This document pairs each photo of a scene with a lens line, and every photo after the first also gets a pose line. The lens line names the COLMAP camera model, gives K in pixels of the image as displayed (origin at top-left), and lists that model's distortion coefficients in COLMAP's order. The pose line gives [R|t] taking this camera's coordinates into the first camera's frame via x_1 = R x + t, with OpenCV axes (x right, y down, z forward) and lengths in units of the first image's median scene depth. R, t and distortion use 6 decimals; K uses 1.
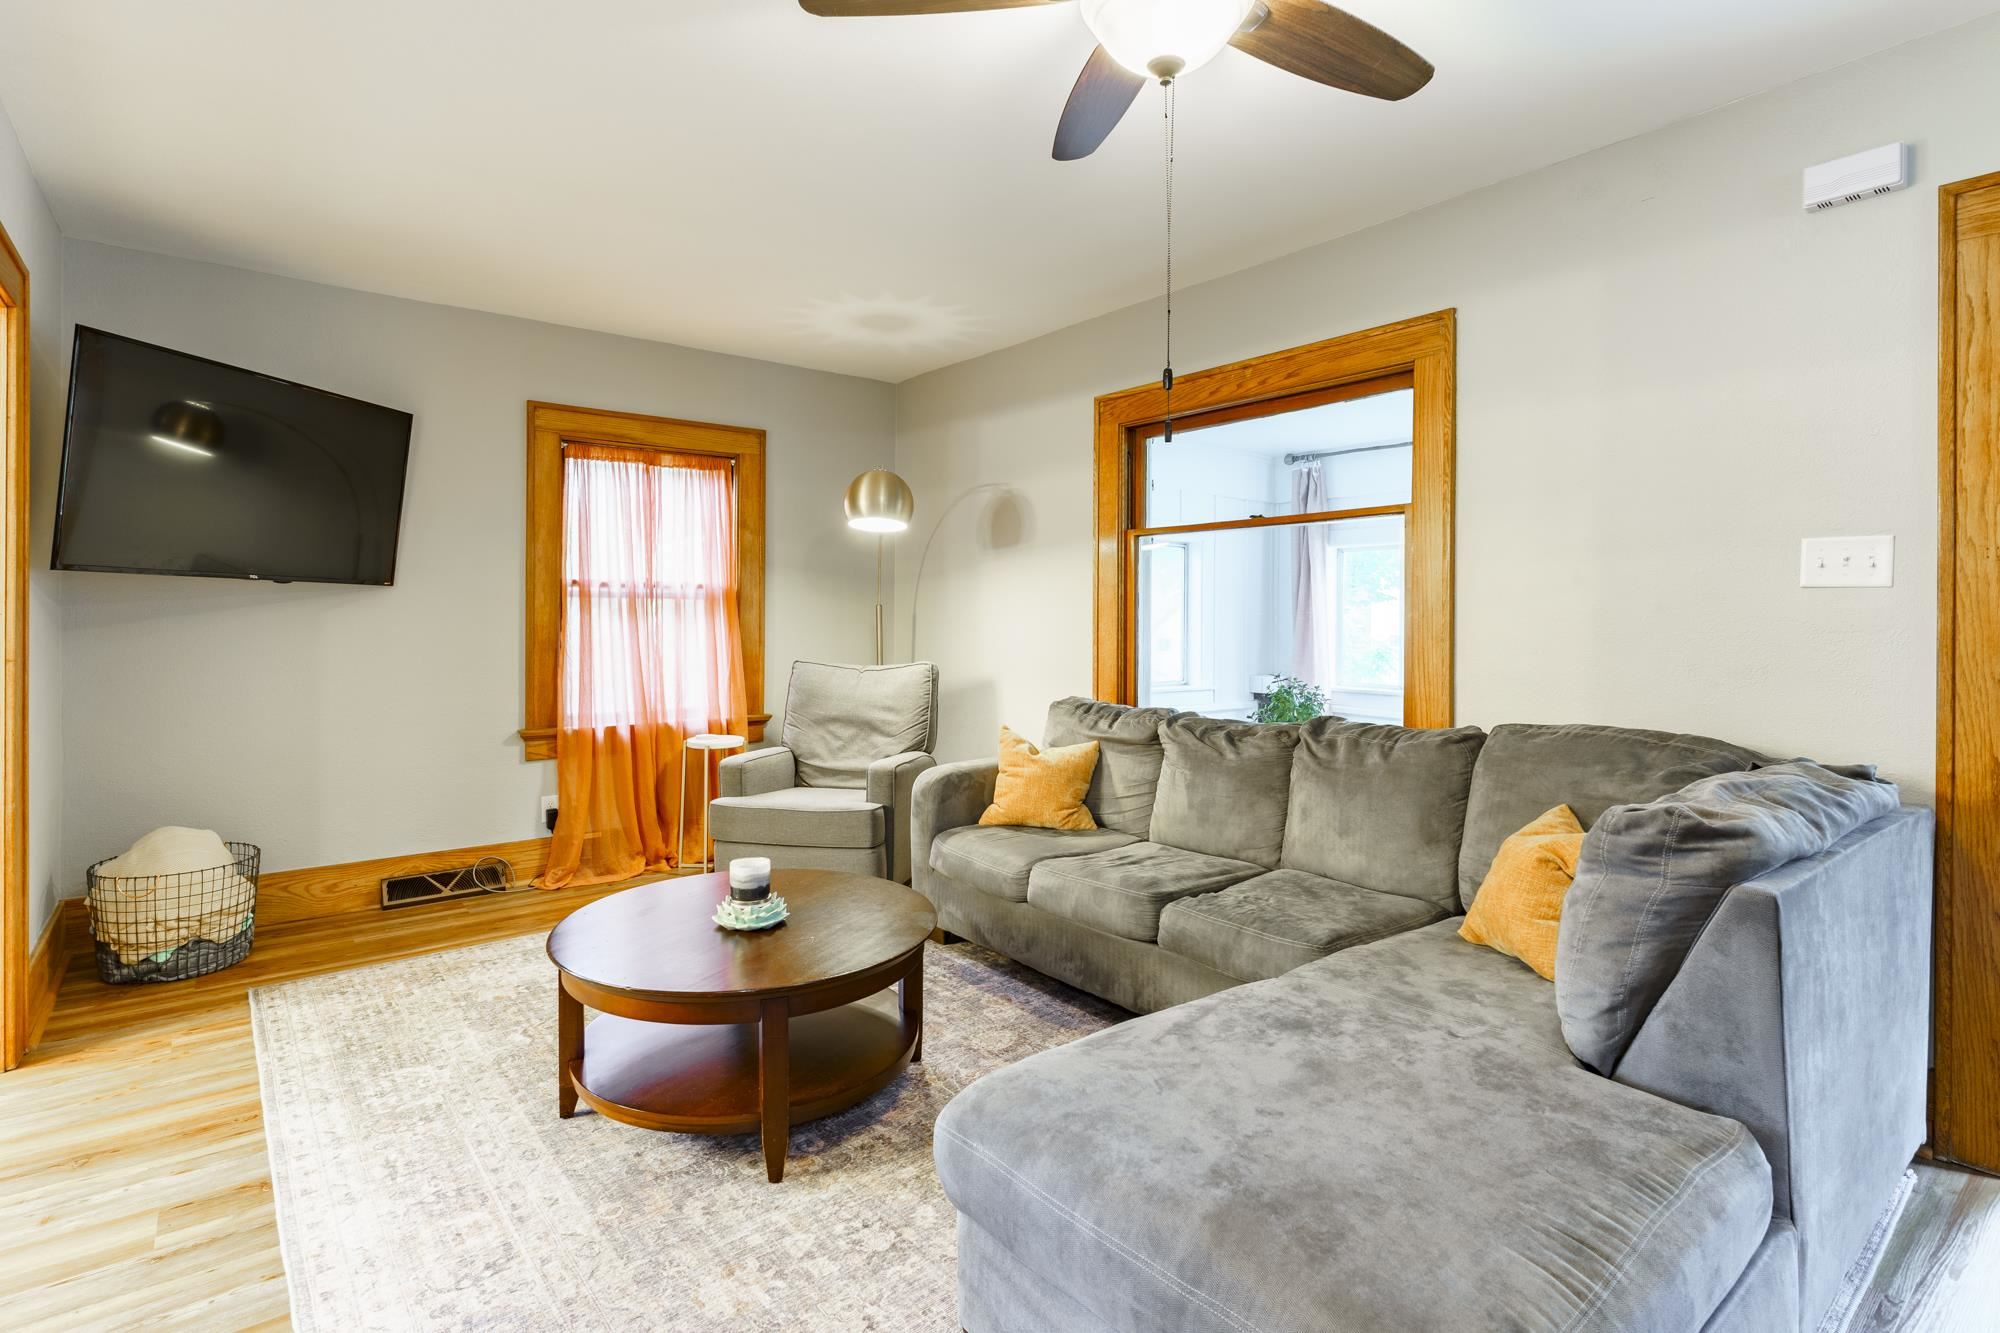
lens RADIAL K [[972.0, 0, 994.8], [0, 972.0, 623.6], [0, 0, 1]] dist [0.000666, -0.000327]
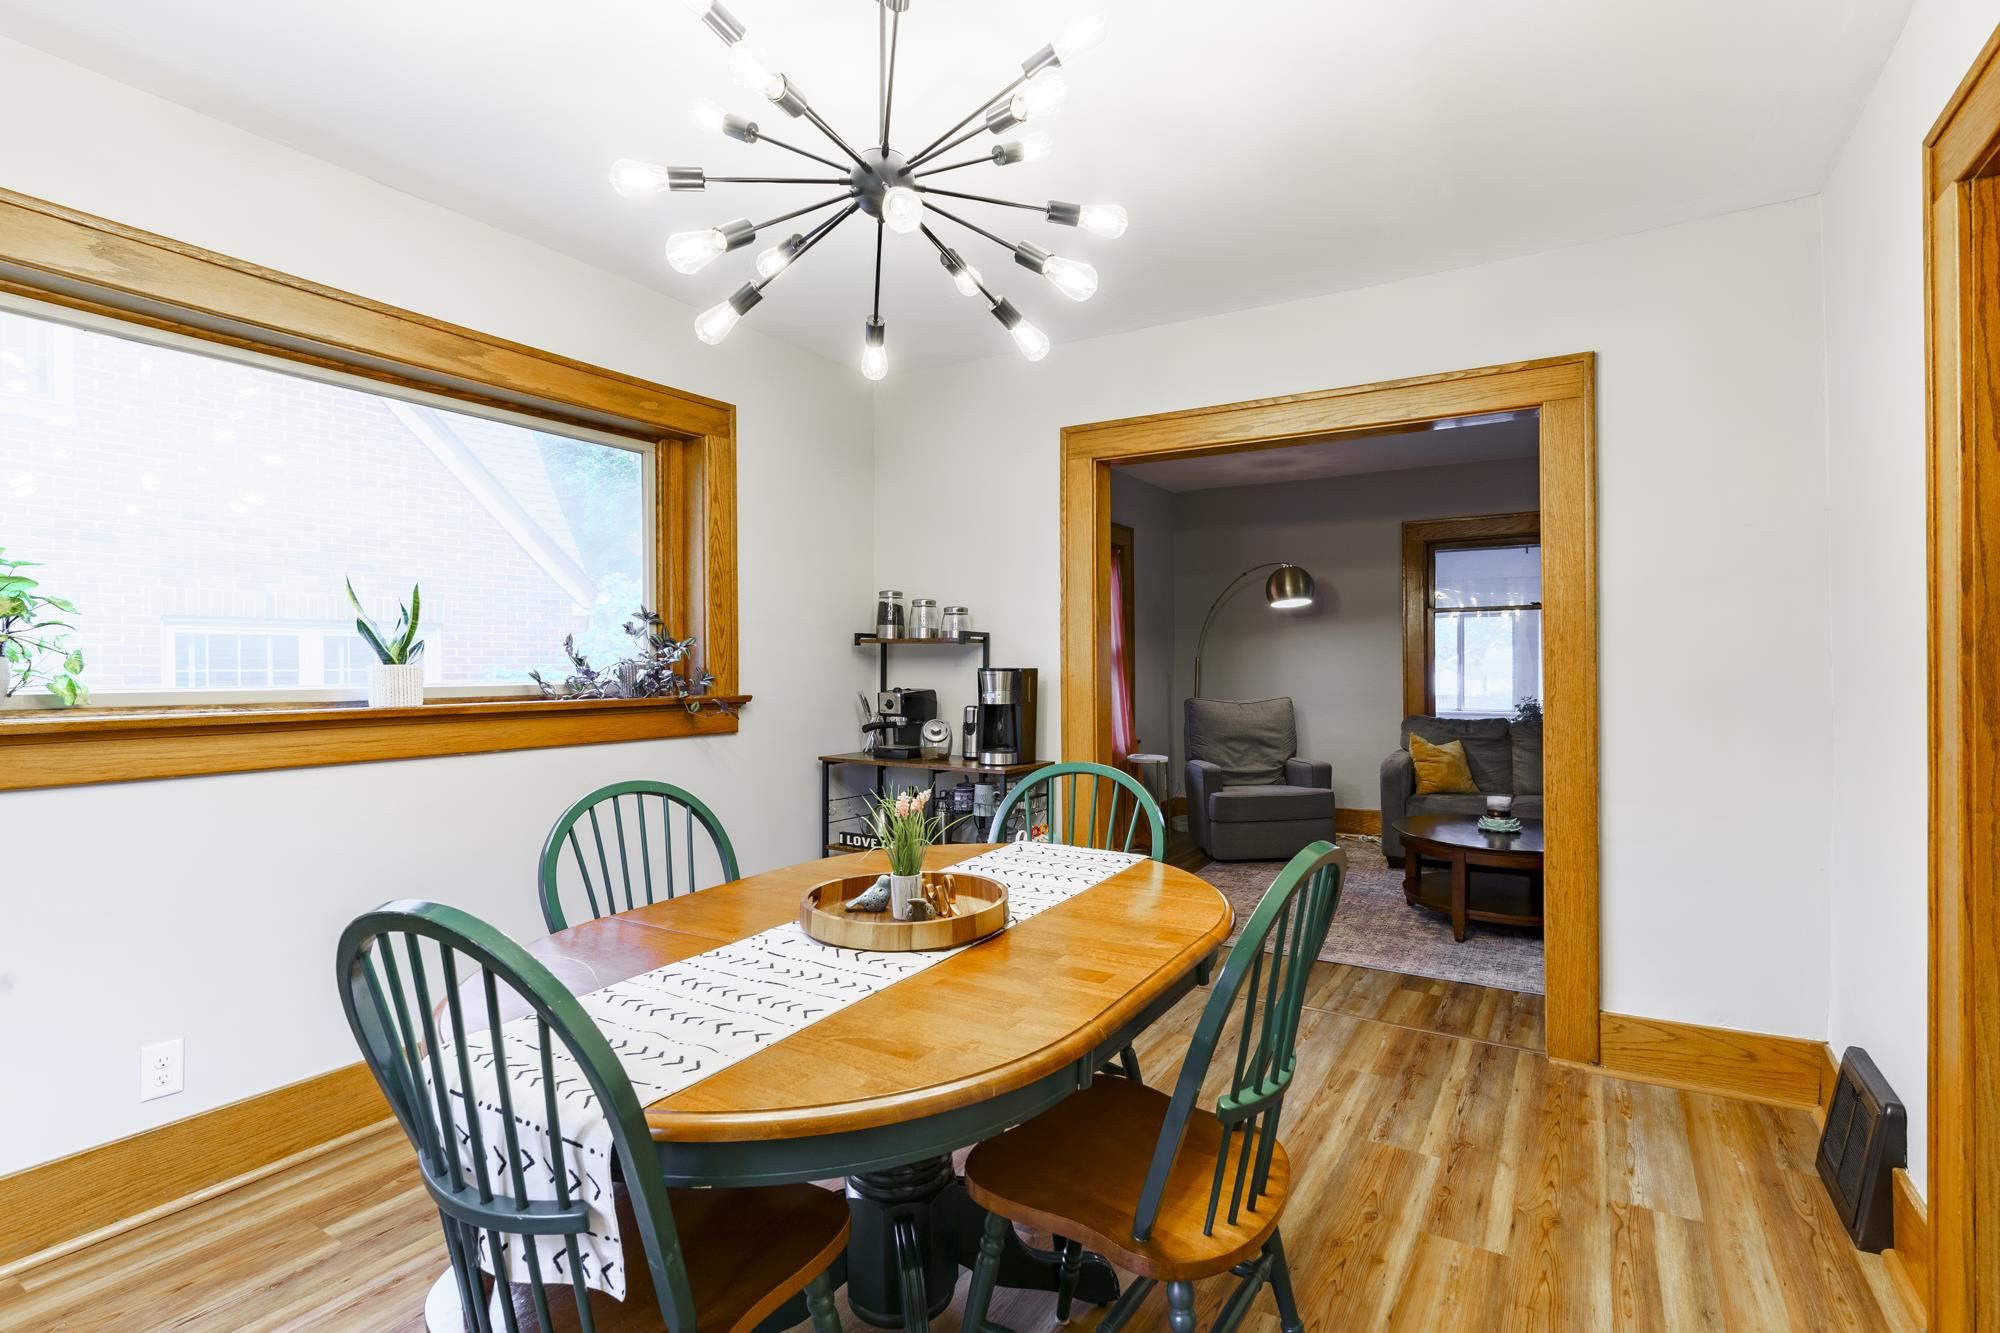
lens RADIAL K [[949.9, 0, 1010.7], [0, 949.9, 675.5], [0, 0, 1]] dist [0.002957, 0.000502]
pose [[0.937613, -0.015018, 0.347357, -1.031645], [0.015071, 0.999883, 0.002548, -0.002201], [-0.347354, 0.002846, 0.937730, -0.207772]]
